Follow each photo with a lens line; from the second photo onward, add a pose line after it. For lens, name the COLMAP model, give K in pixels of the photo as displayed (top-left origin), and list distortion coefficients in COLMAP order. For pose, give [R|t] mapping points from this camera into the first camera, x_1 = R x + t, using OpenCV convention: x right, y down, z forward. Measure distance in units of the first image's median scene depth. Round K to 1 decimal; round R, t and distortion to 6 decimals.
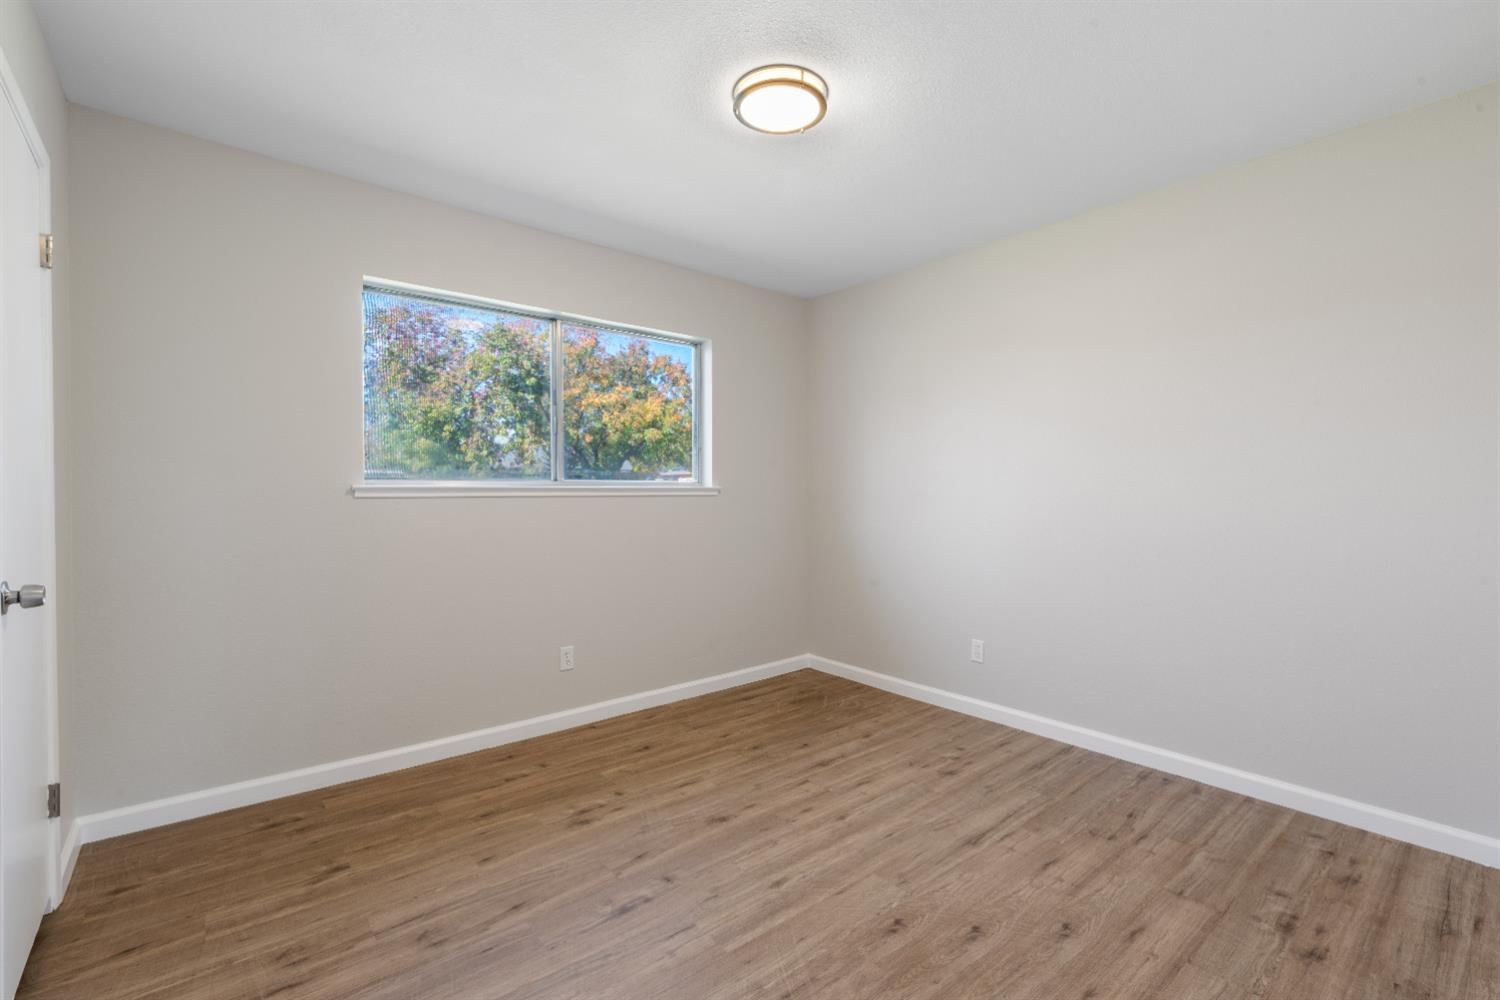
lens RADIAL K [[653.9, 0, 753.0], [0, 653.9, 502.0], [0, 0, 1]] dist [0.000304, -0.001222]
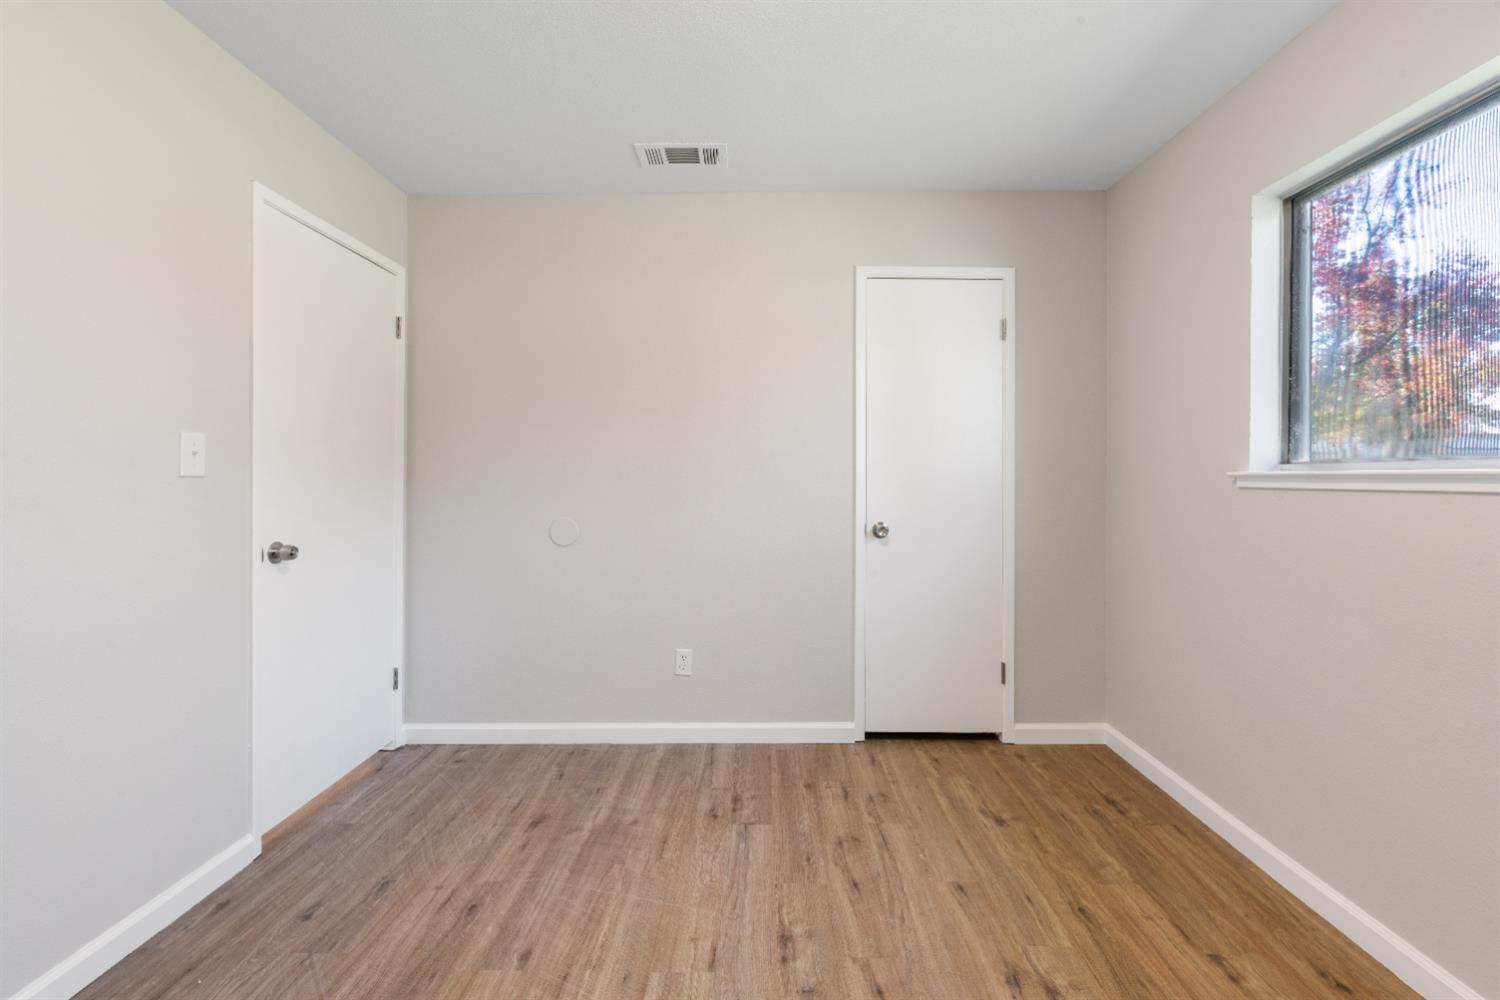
lens RADIAL K [[653.9, 0, 763.4], [0, 653.9, 471.3], [0, 0, 1]] dist [0.000304, -0.001222]
pose [[-0.645717, -0.008434, -0.763530, 0.464889], [-0.011700, 0.999931, -0.001151, -0.024230], [0.763487, 0.008190, -0.645771, 1.380968]]
